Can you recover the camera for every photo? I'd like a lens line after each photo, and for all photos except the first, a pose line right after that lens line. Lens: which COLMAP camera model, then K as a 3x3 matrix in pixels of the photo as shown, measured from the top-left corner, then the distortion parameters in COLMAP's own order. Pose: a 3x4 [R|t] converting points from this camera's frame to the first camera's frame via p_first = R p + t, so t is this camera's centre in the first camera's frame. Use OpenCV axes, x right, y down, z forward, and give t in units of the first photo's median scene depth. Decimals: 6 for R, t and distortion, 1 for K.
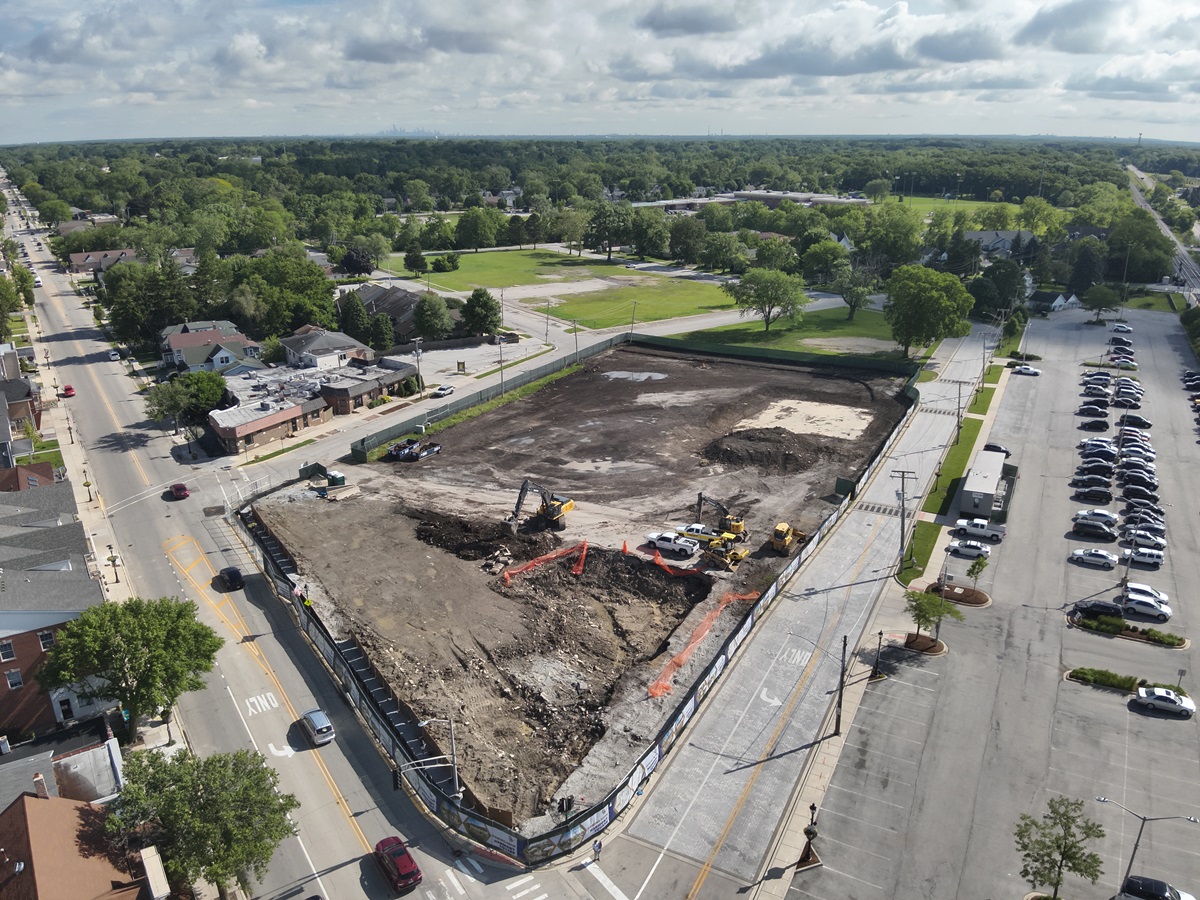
lens RADIAL K [[860.9, 0, 599.9], [0, 860.9, 482.7], [0, 0, 1]] dist [0.050454, -0.028611]
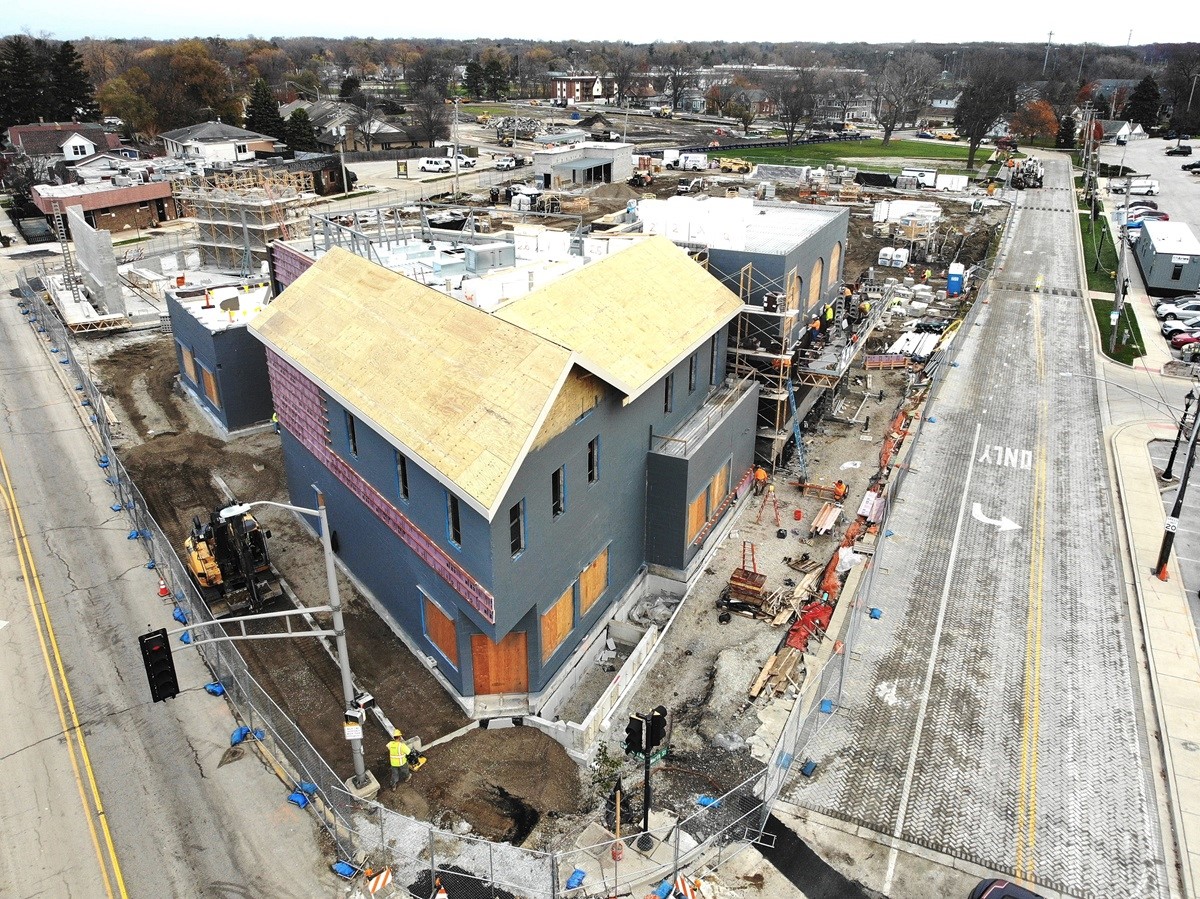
lens RADIAL K [[892.0, 0, 603.0], [0, 892.0, 446.2], [0, 0, 1]] dist [-0.014166, 0.010261]
pose [[0.998986, -0.012156, 0.043359, -0.030036], [0.010383, 0.999110, 0.040885, 0.098617], [-0.043817, -0.040394, 0.998223, 0.263550]]
